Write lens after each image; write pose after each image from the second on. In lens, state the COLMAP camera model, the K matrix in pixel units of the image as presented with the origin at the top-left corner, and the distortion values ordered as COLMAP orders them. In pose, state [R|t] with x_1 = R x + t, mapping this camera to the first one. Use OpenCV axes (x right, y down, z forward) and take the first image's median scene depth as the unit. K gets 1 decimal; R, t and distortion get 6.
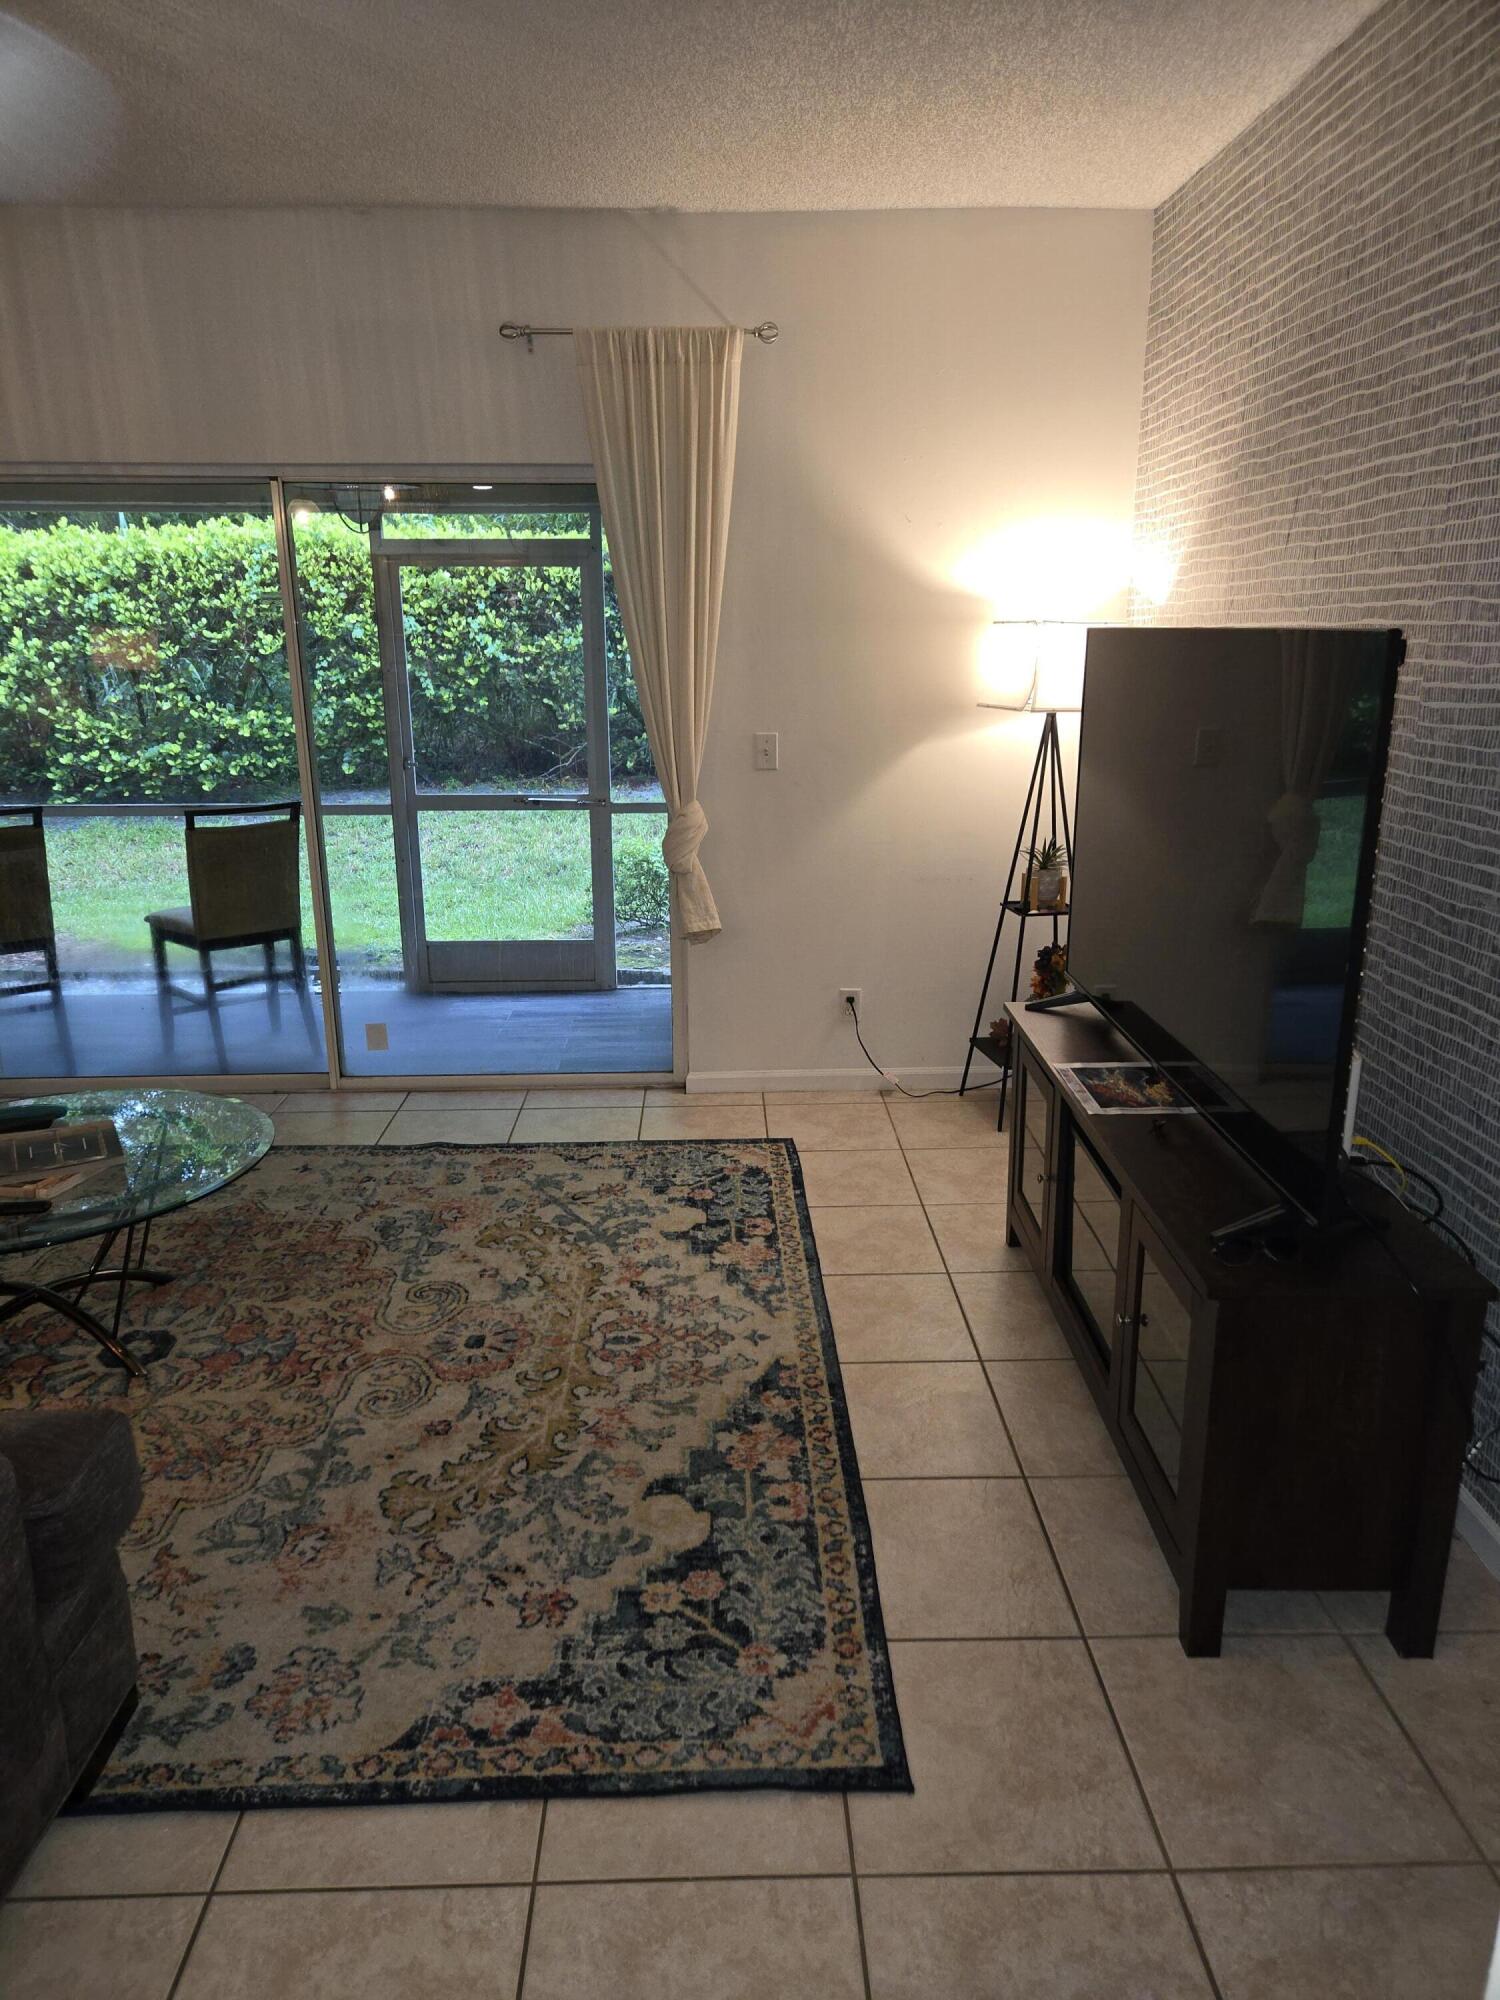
lens RADIAL K [[1318.9, 0, 746.7], [0, 1318.9, 1005.9], [0, 0, 1]] dist [0.053807, -0.044591]
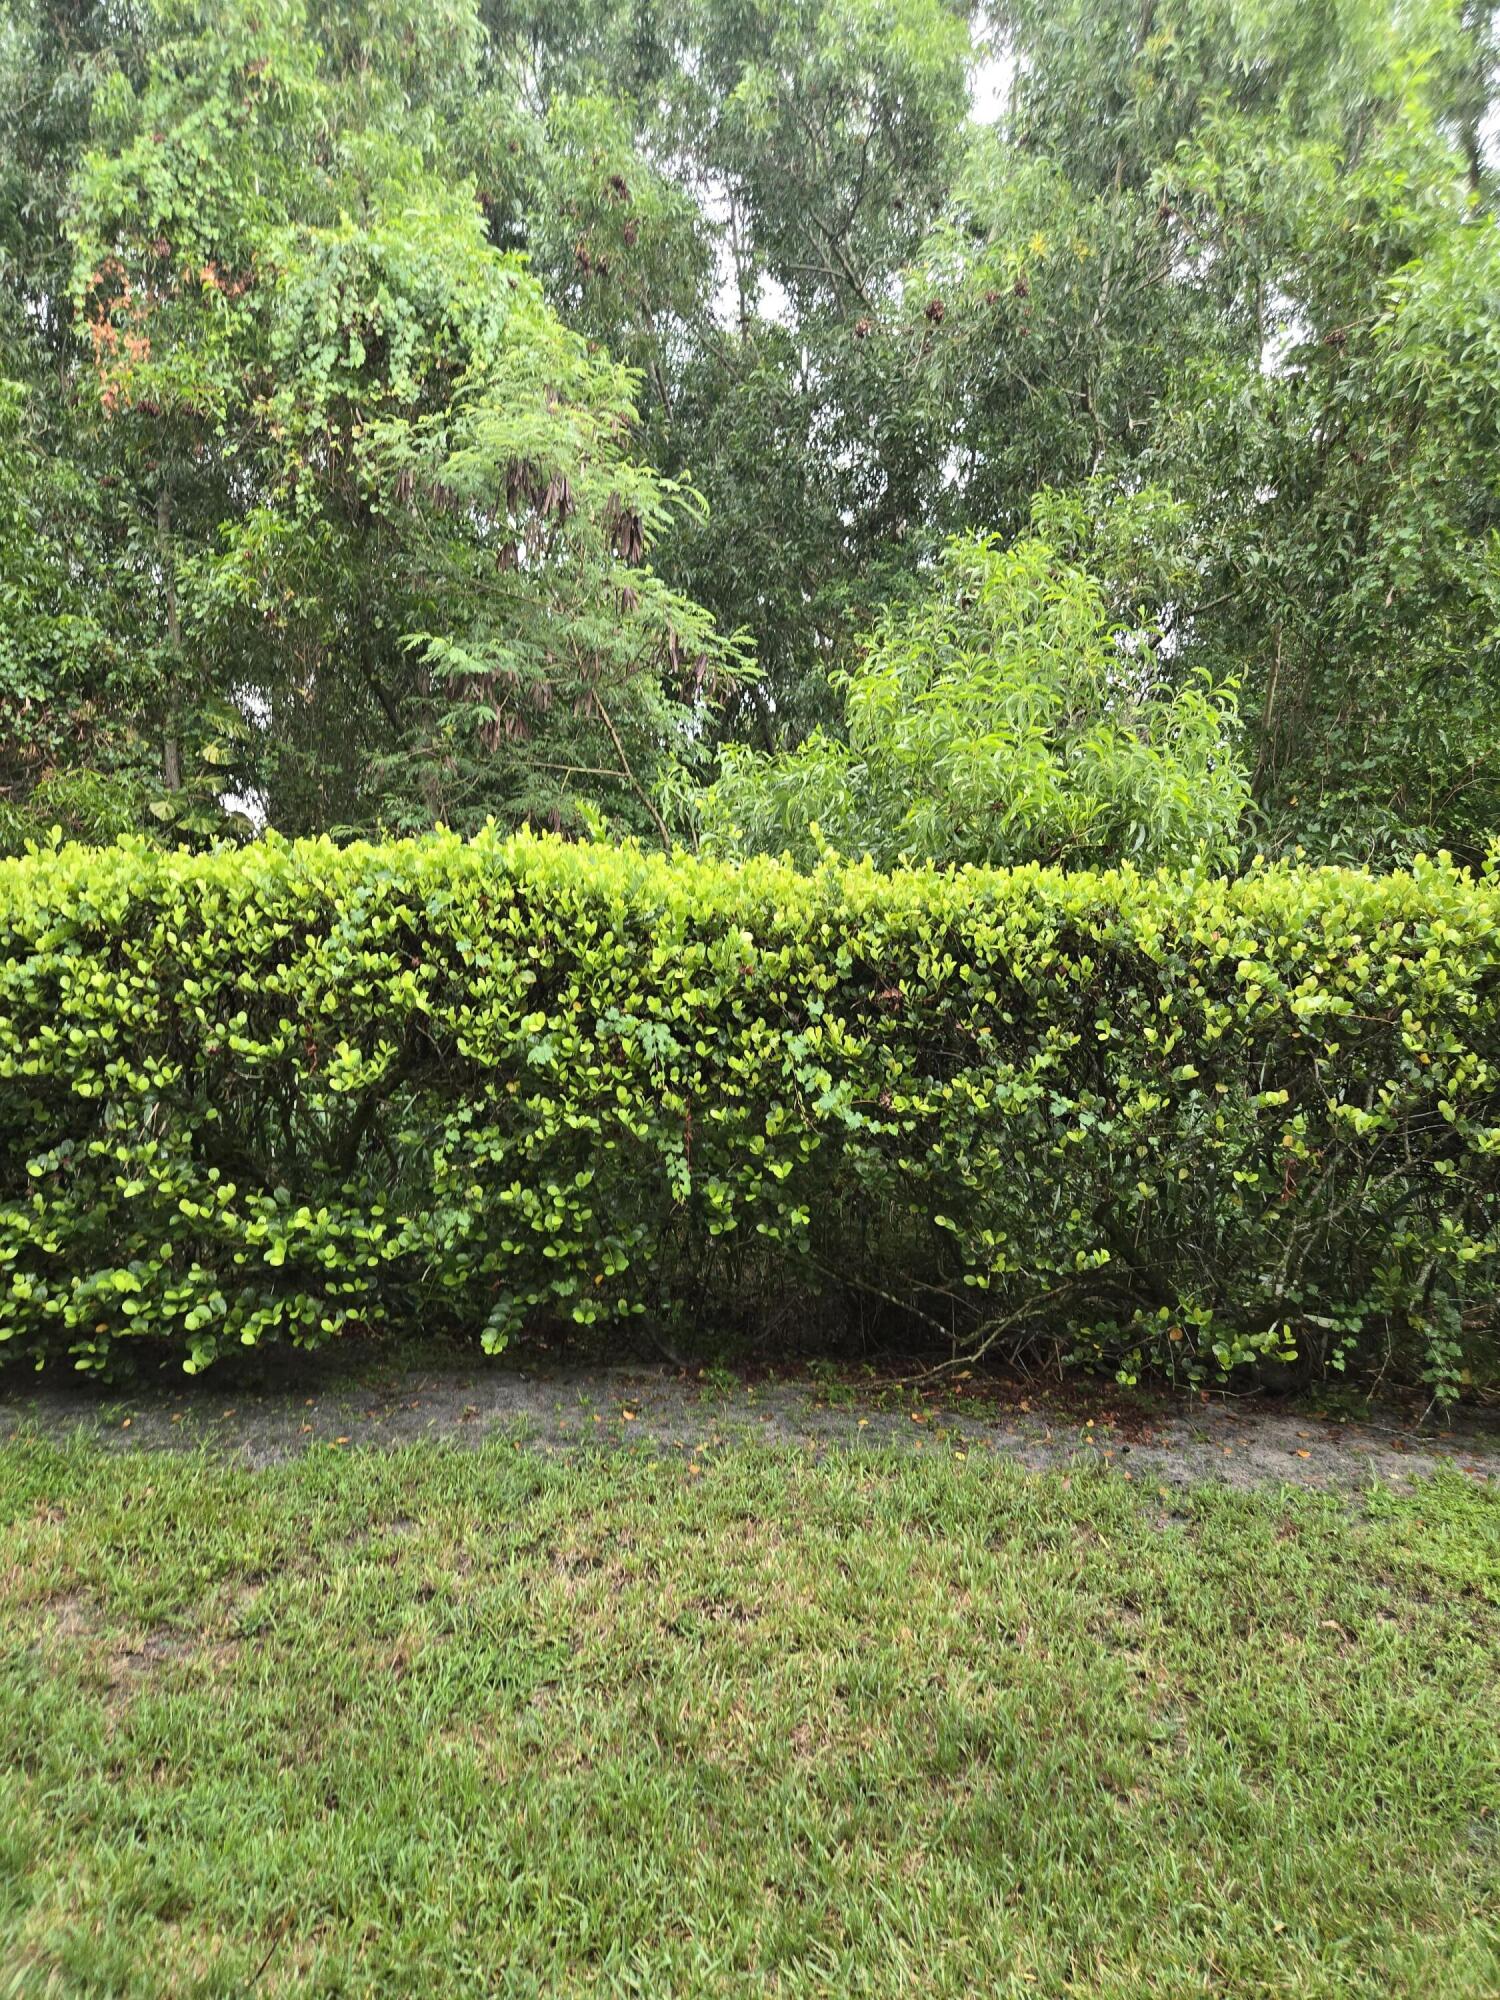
lens RADIAL K [[1318.9, 0, 746.7], [0, 1318.9, 1005.9], [0, 0, 1]] dist [0.053807, -0.044591]
pose [[0.966326, 0.029727, -0.255597, -0.108933], [-0.114256, 0.939585, -0.322687, -0.155739], [0.230562, 0.341024, 0.911342, 0.589511]]
